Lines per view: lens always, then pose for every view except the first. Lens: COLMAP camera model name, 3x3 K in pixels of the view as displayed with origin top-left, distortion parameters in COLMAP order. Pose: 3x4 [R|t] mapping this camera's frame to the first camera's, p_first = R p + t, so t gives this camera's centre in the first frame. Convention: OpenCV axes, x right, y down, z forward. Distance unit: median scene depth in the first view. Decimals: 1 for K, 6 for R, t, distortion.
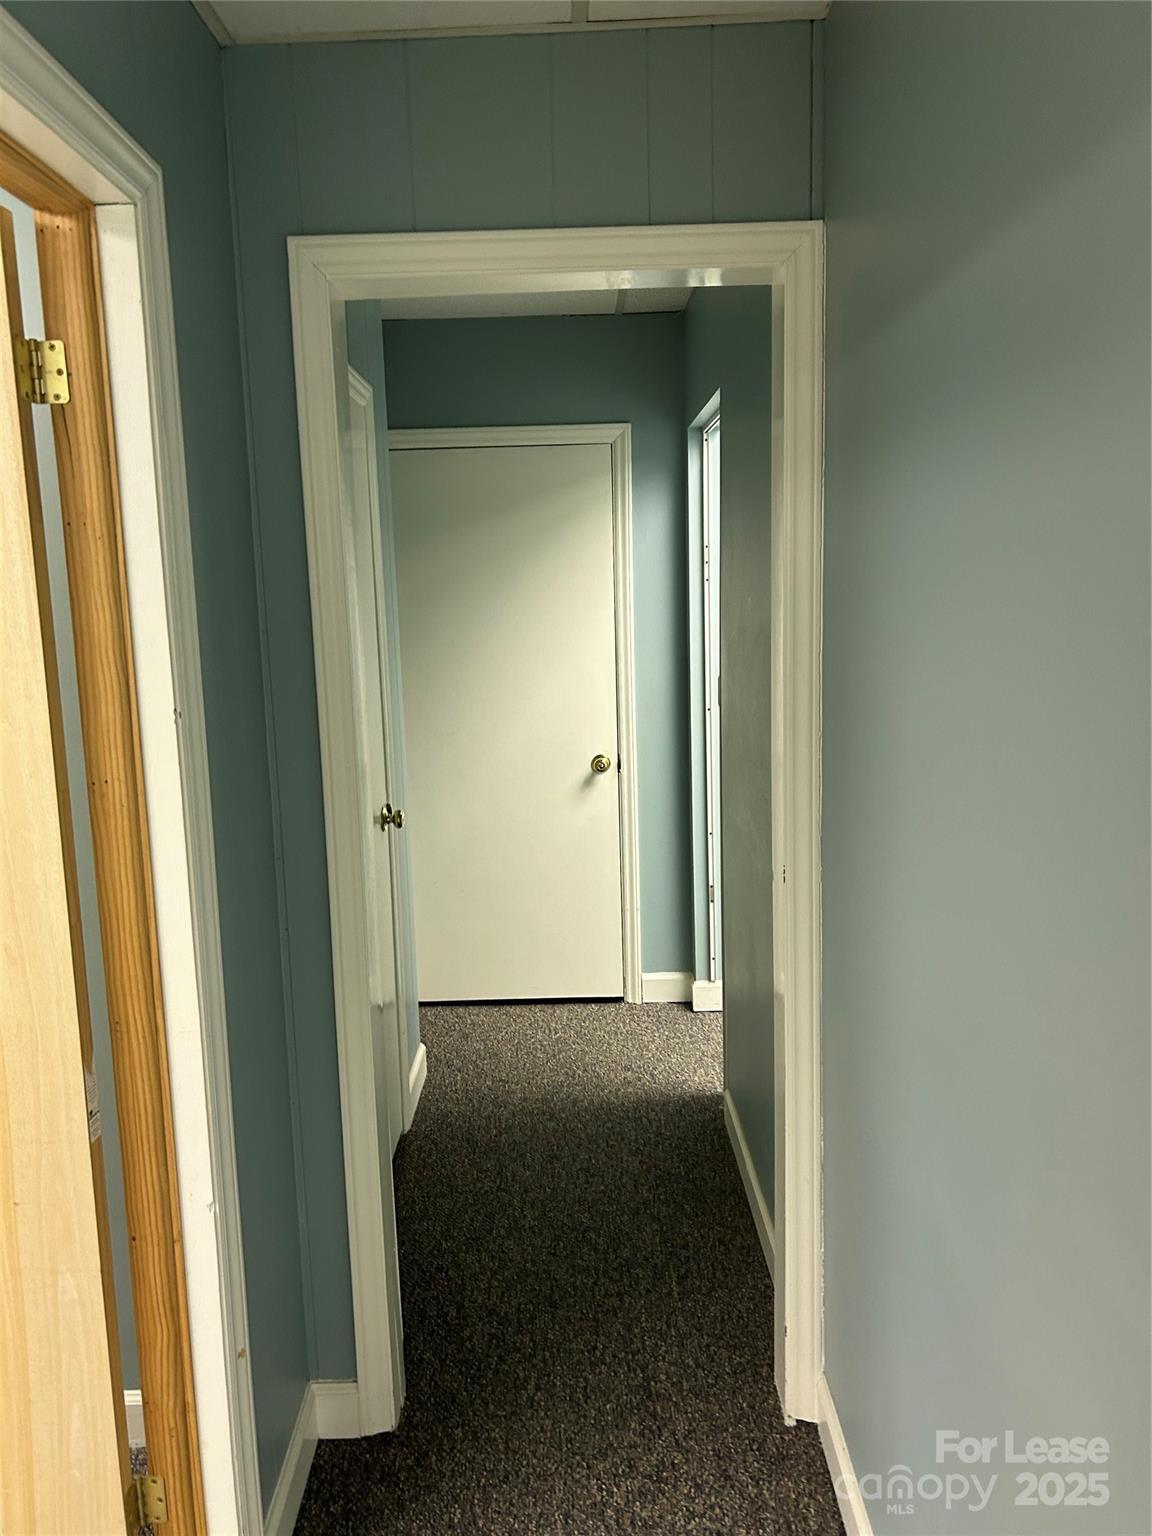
lens RADIAL K [[1181.6, 0, 576.0], [0, 1181.6, 768.0], [0, 0, 1]] dist [0.000511, -0.000154]
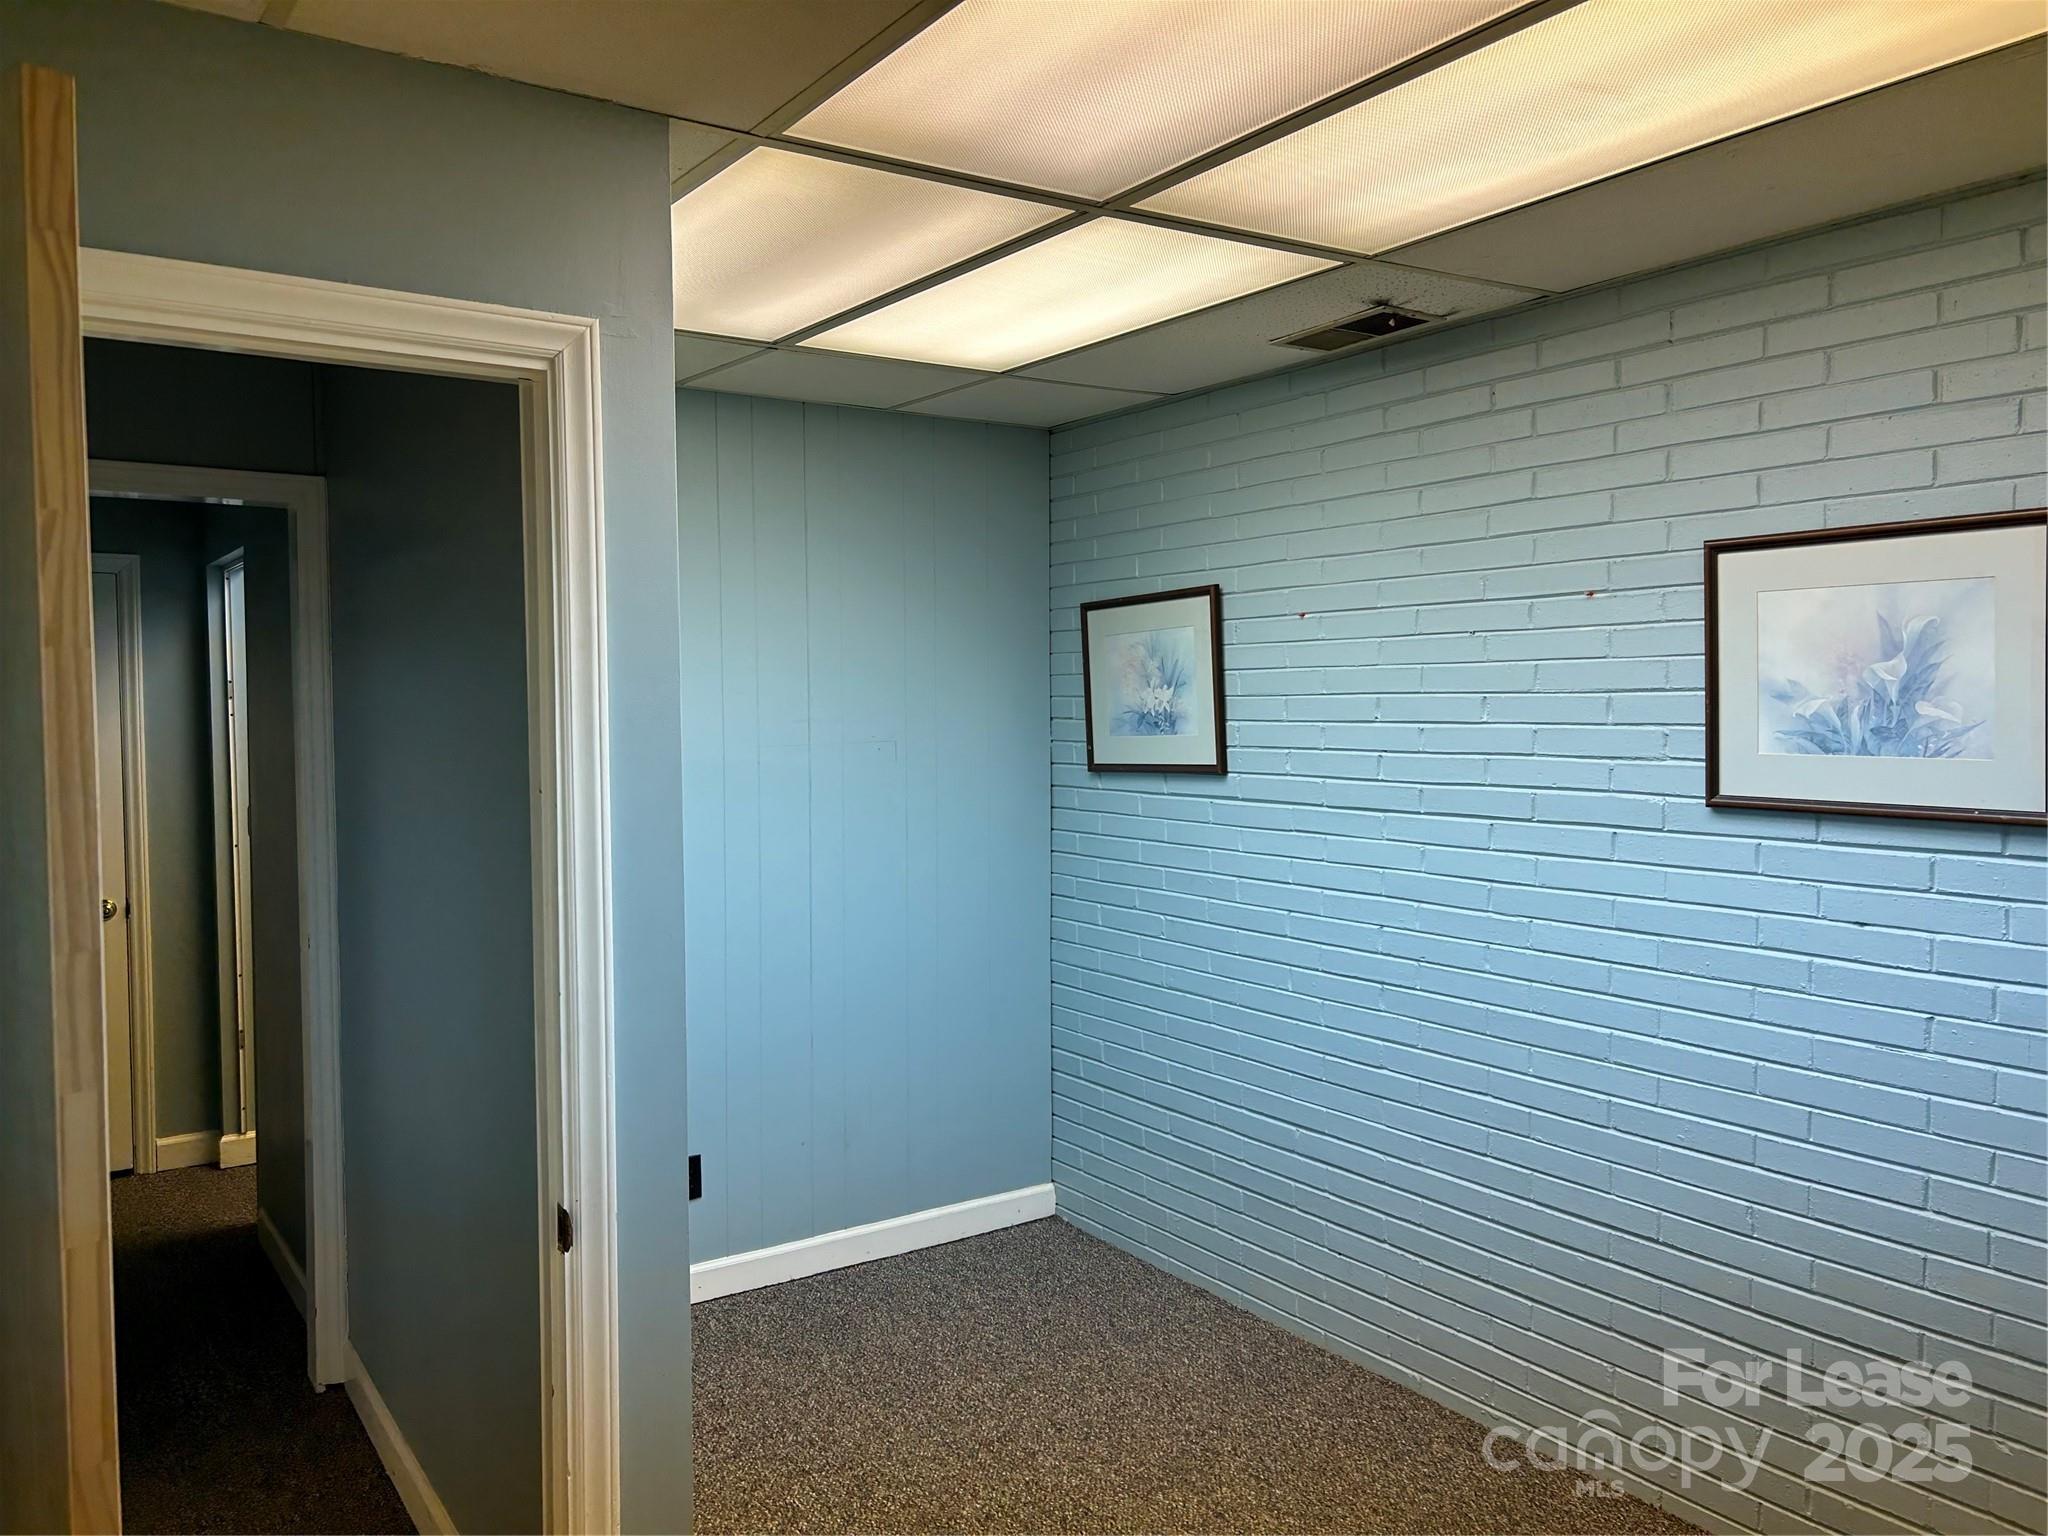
lens RADIAL K [[1537.2, 0, 1024.0], [0, 1537.2, 768.0], [0, 0, 1]] dist [0.032320, -0.001994]
pose [[0.832200, -0.000646, 0.554475, -0.056981], [0.068704, 0.992413, -0.101960, 0.061964], [-0.550202, 0.122946, 0.825931, -0.434325]]
